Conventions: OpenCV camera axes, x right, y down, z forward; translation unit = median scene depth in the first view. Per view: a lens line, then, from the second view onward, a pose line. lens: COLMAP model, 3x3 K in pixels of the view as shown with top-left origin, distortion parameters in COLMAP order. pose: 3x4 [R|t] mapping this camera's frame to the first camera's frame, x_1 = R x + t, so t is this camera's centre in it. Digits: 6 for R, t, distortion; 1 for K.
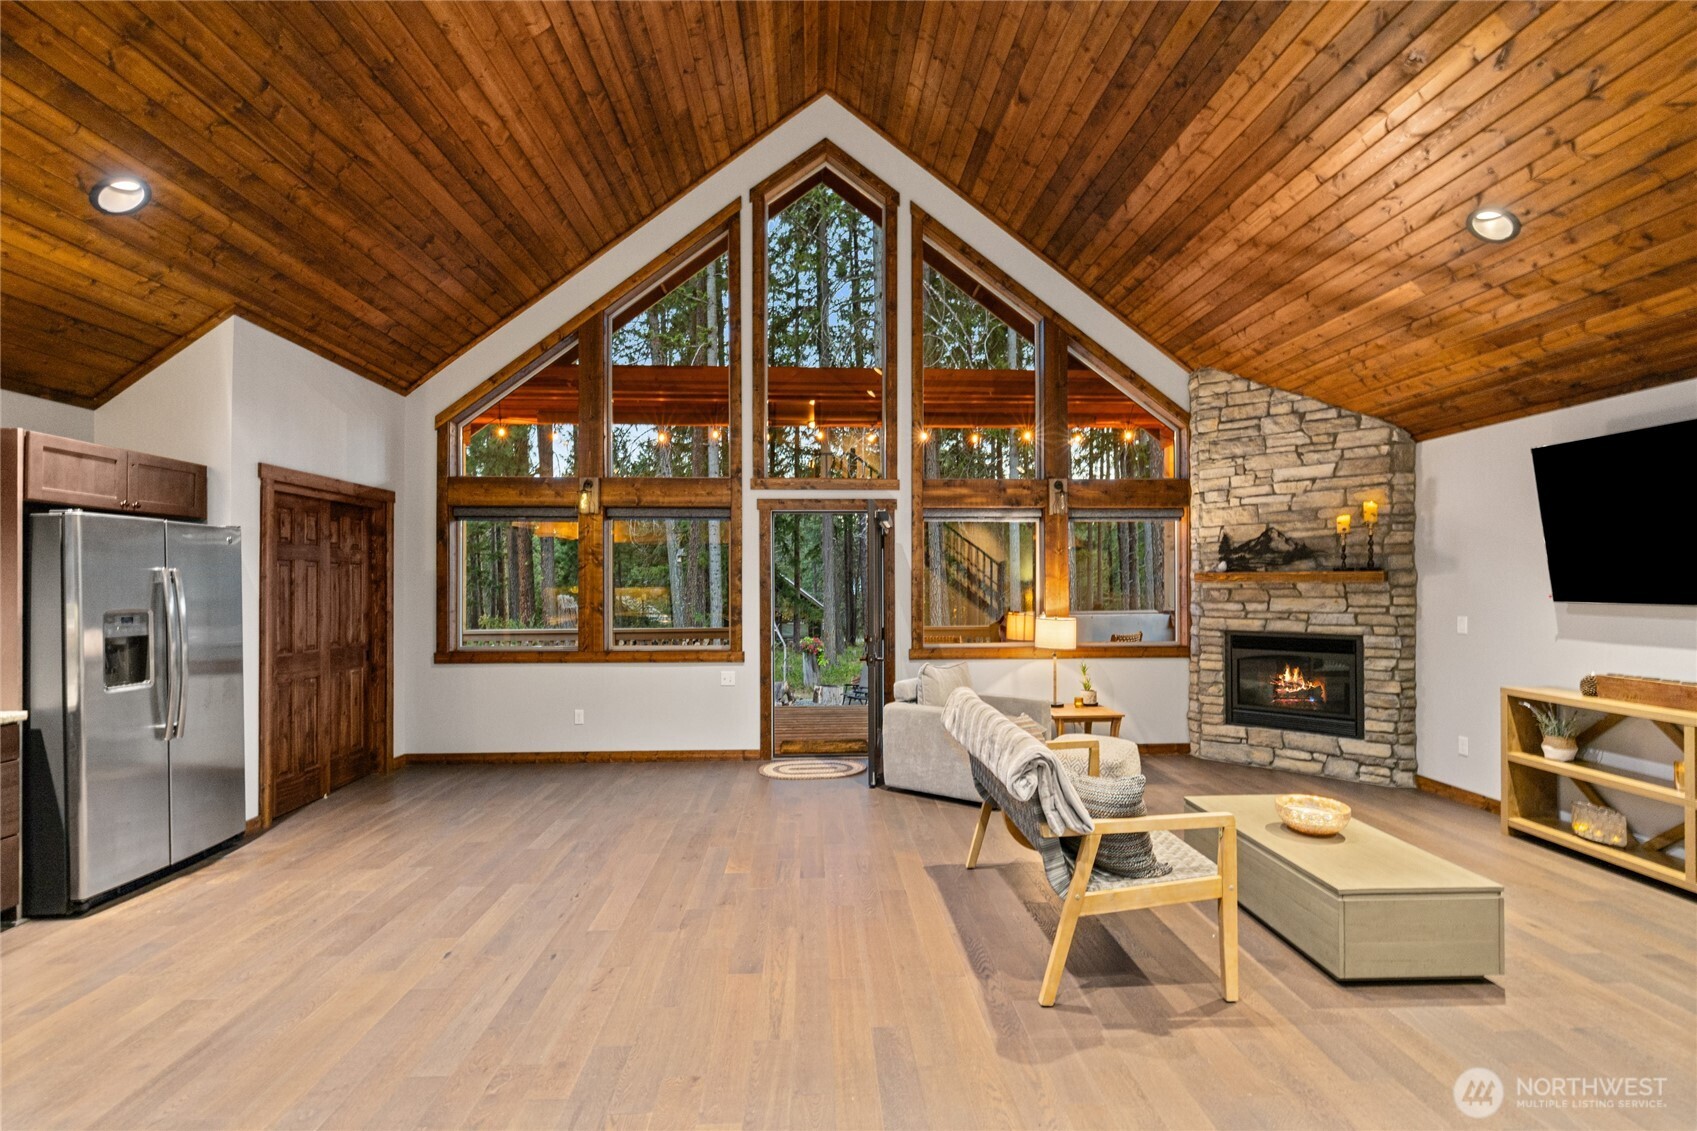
lens RADIAL K [[736.3, 0, 843.7], [0, 736.3, 582.0], [0, 0, 1]] dist [0.006492, -0.000737]
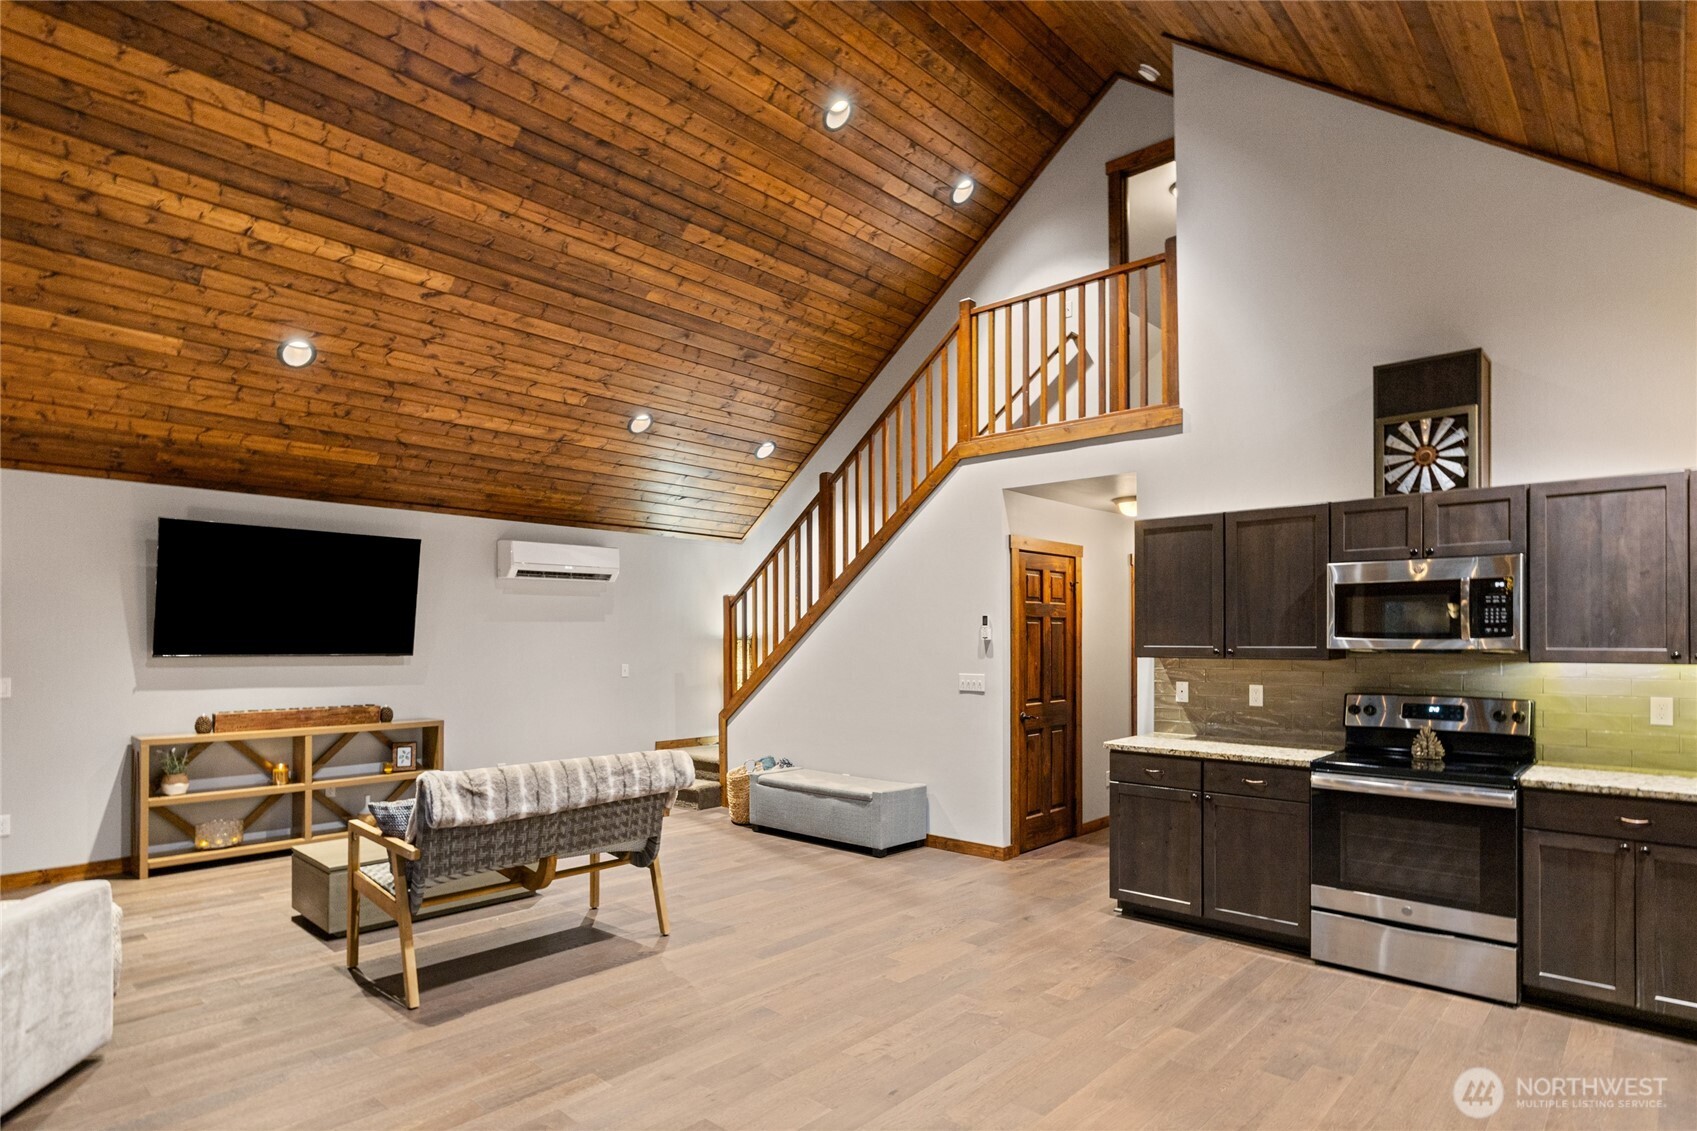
lens RADIAL K [[906.6, 0, 853.8], [0, 906.6, 637.6], [0, 0, 1]] dist [-0.004790, 0.002452]
pose [[-0.709308, 0.002861, 0.704893, -0.562173], [-0.001171, 0.999986, -0.005237, 0.003248], [-0.704898, -0.004540, -0.709294, 0.919805]]
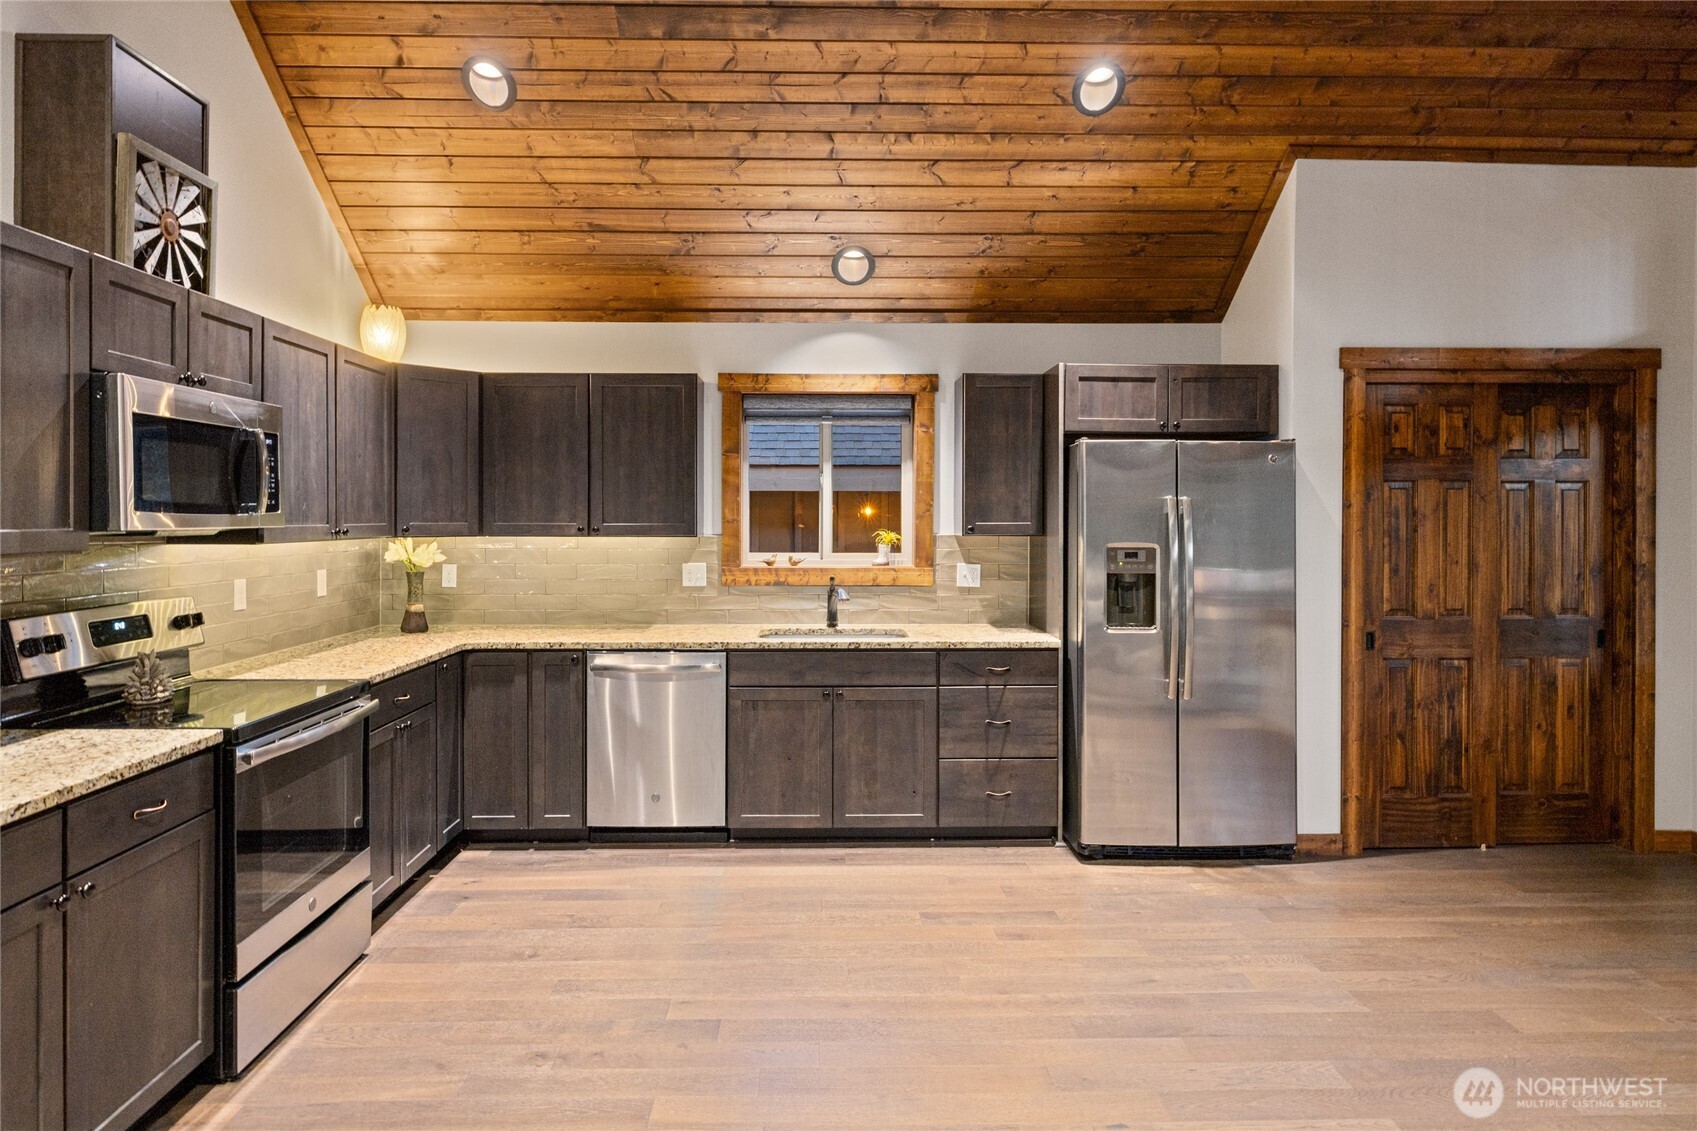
lens RADIAL K [[973.8, 0, 839.7], [0, 973.8, 524.4], [0, 0, 1]] dist [-0.001219, 0.002308]
pose [[-0.017642, 0.009571, -0.999799, 0.138560], [0.001409, 0.999953, 0.009548, 0.001407], [0.999843, -0.001241, -0.017655, 0.417983]]
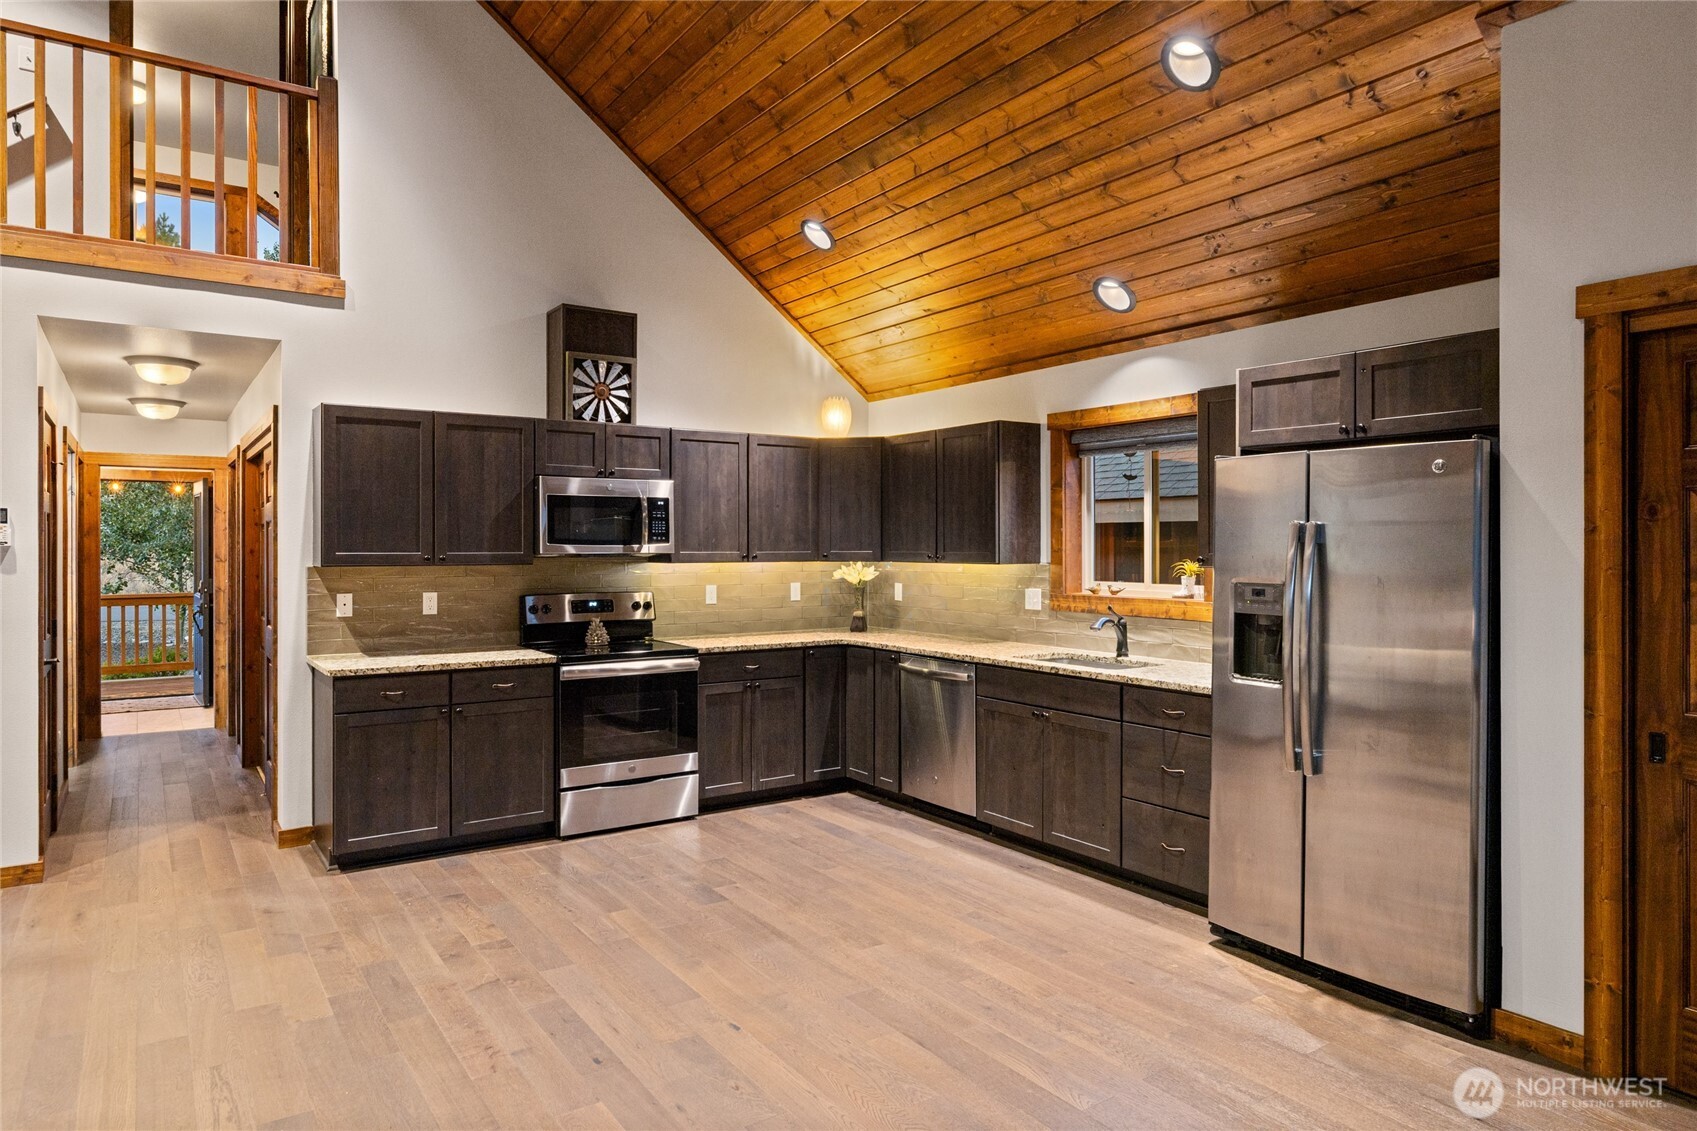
lens RADIAL K [[1024.2, 0, 840.4], [0, 1024.2, 553.4], [0, 0, 1]] dist [-0.006257, 0.003118]
pose [[-0.849769, 0.005964, -0.527122, -0.037023], [0.002801, 0.999973, 0.006799, 0.001918], [0.527148, 0.004301, -0.849762, 1.038962]]
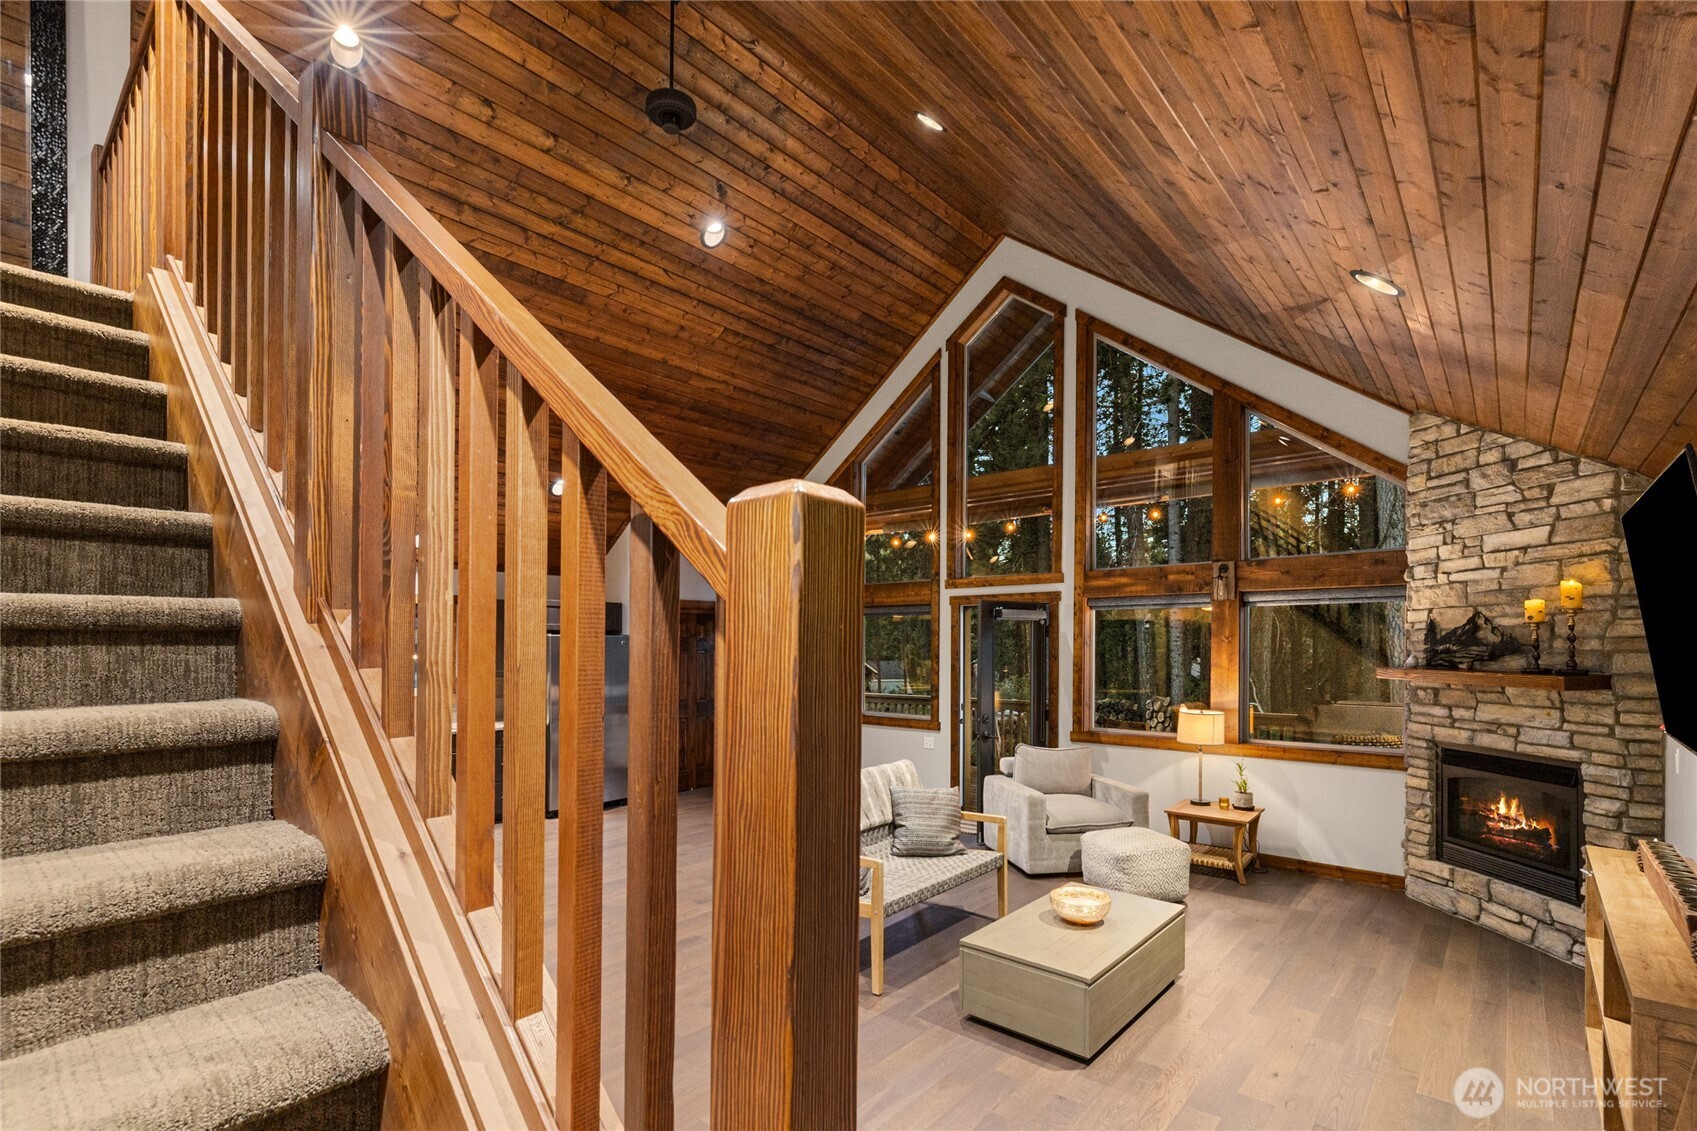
lens RADIAL K [[774.2, 0, 825.0], [0, 774.2, 653.8], [0, 0, 1]] dist [0.009138, 0.000939]
pose [[0.718861, 0.011628, -0.695057, 0.677075], [0.004599, 0.999759, 0.021482, -0.052823], [0.695139, -0.018639, 0.718634, -0.057912]]
